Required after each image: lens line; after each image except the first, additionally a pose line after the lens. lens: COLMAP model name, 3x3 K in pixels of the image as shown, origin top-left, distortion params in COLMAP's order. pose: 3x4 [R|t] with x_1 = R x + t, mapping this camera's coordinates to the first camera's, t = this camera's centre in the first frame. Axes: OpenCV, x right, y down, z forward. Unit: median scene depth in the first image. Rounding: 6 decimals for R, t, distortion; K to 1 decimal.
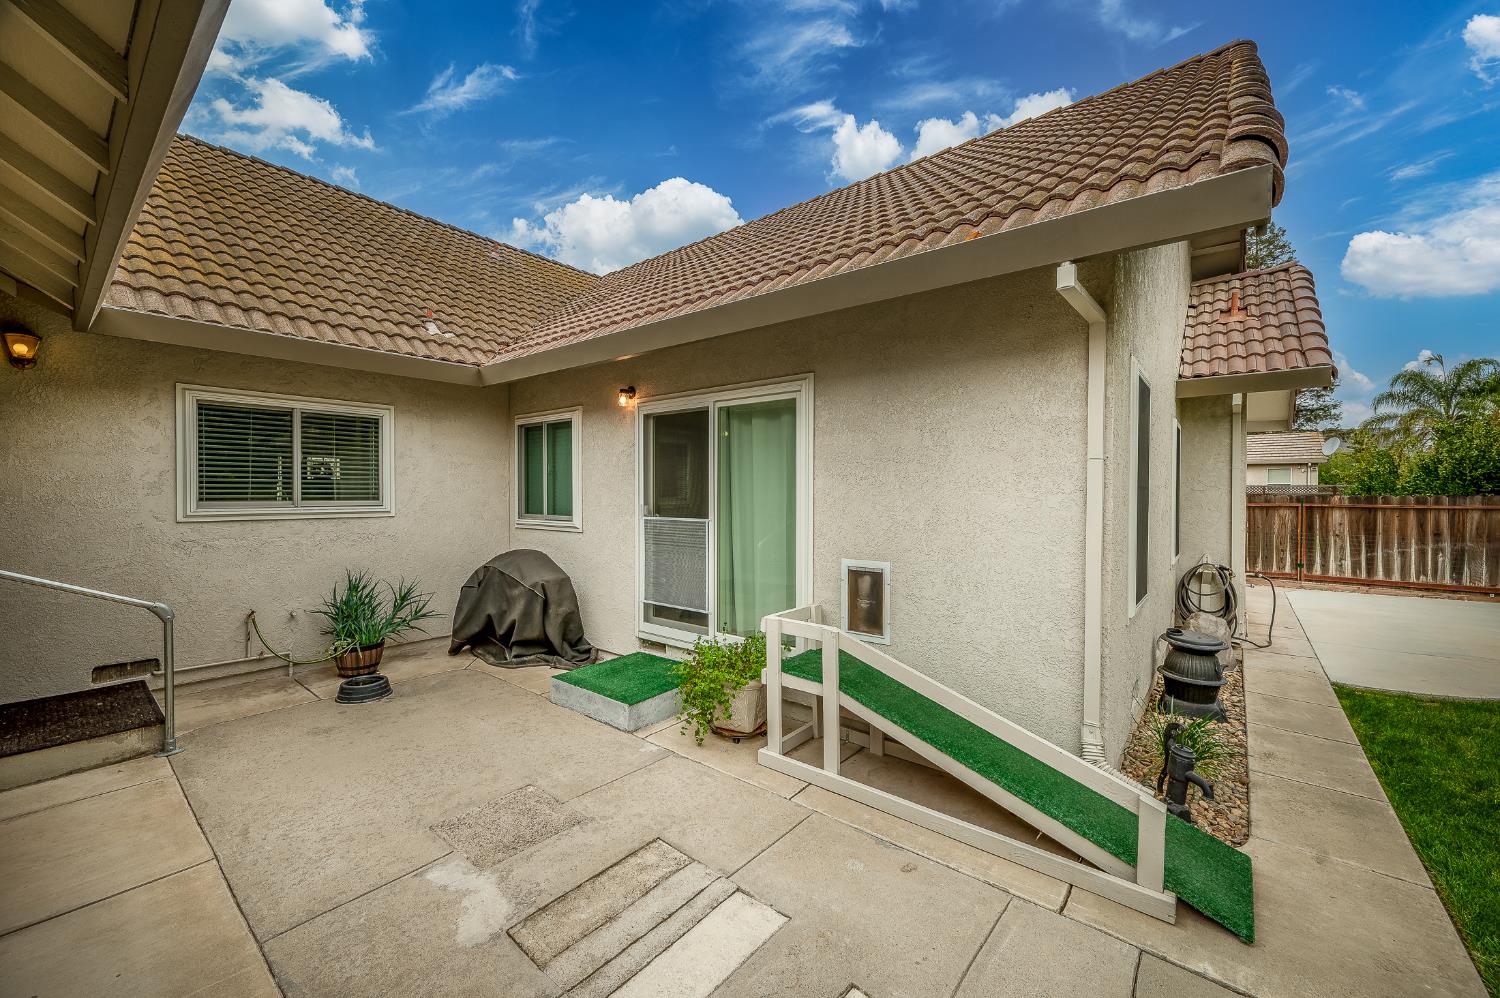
lens RADIAL K [[595.9, 0, 750.0], [0, 595.9, 499.0], [0, 0, 1]] dist [-0.000412, -0.000097]
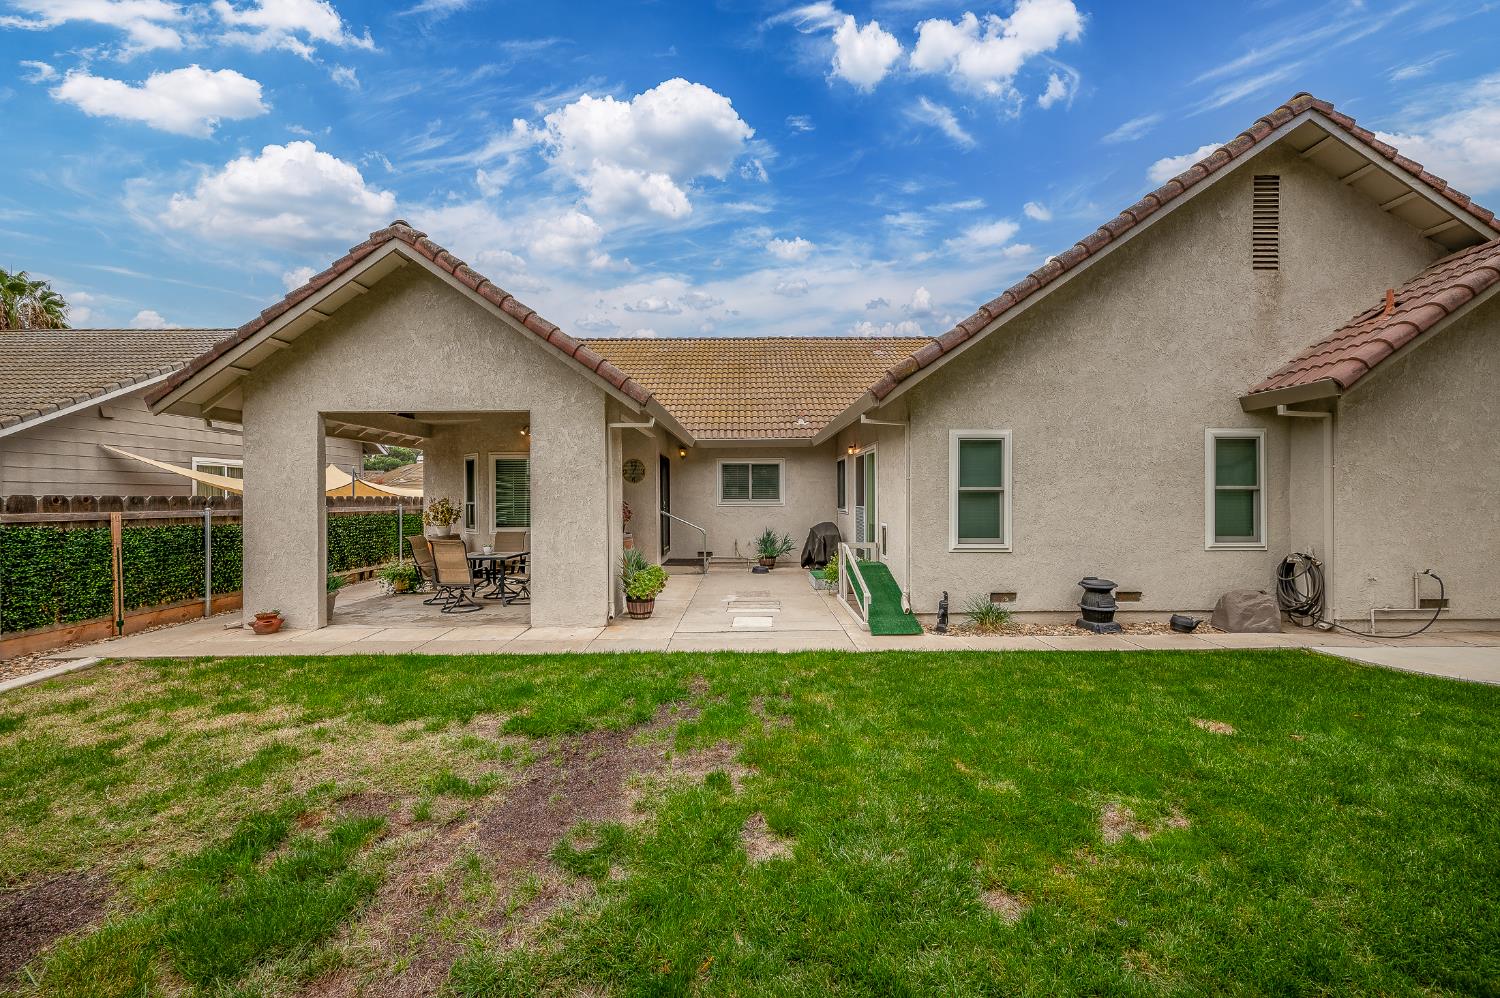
lens RADIAL K [[595.9, 0, 750.0], [0, 595.9, 499.0], [0, 0, 1]] dist [-0.000412, -0.000097]
pose [[0.634879, -0.004062, -0.772601, 1.181490], [-0.001910, 0.999975, -0.006826, 0.020182], [0.772609, 0.005809, 0.634855, -0.615798]]
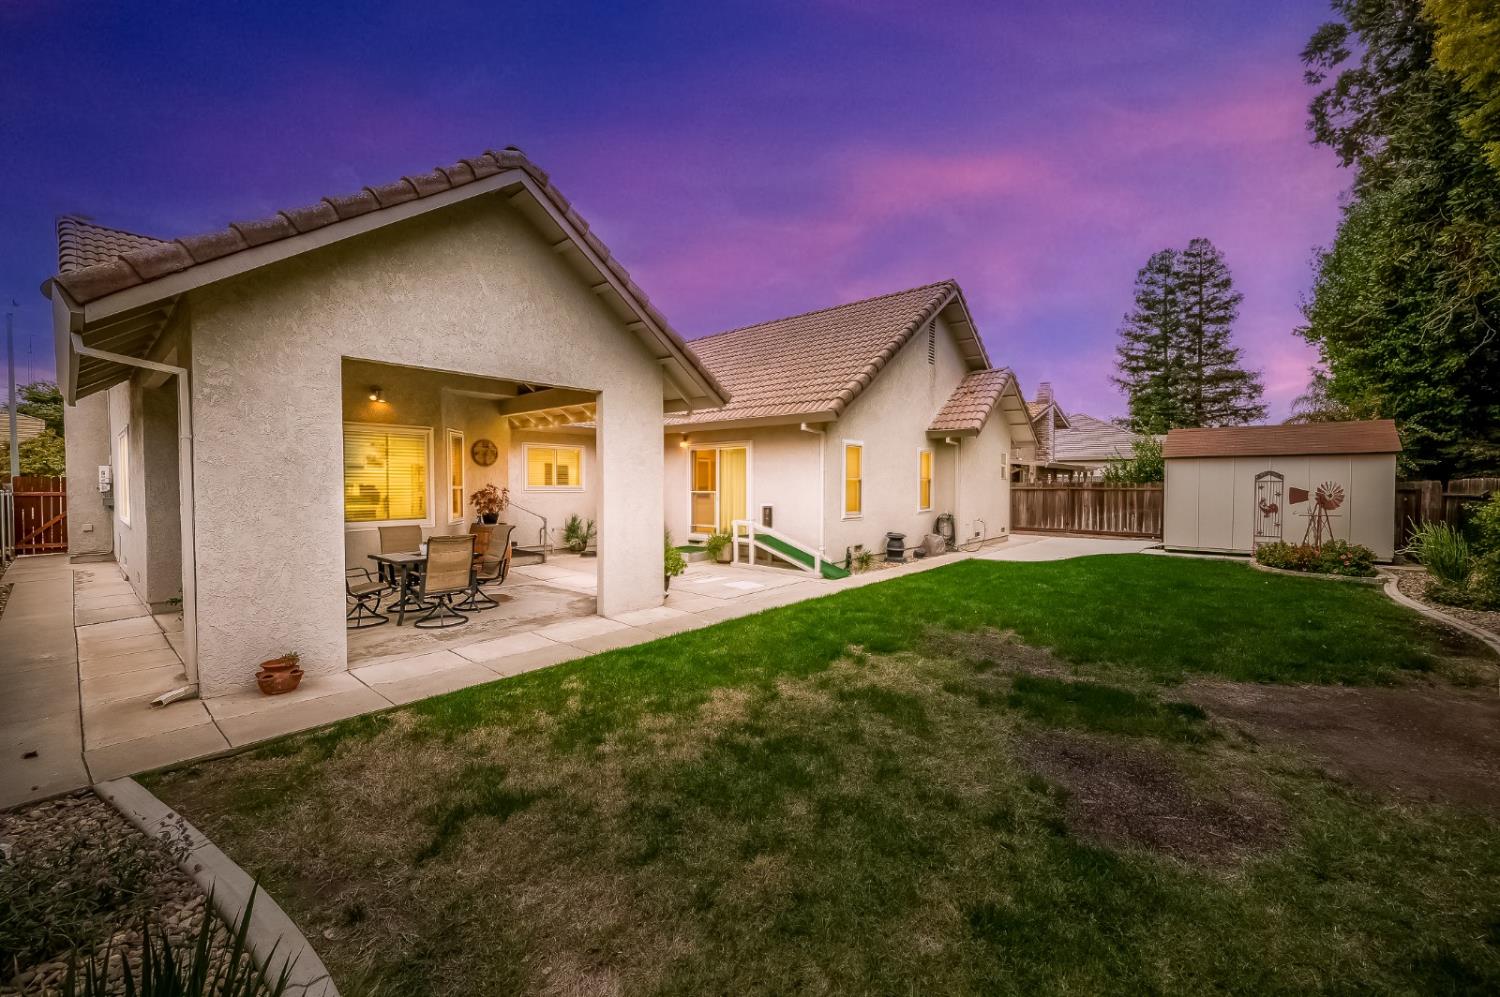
lens RADIAL K [[595.9, 0, 750.0], [0, 595.9, 498.5], [0, 0, 1]] dist [-0.000412, -0.000097]
pose [[0.999640, -0.001322, -0.026785, 0.135967], [0.001730, 0.999883, 0.015198, 0.024001], [0.026761, -0.015239, 0.999526, -1.462242]]
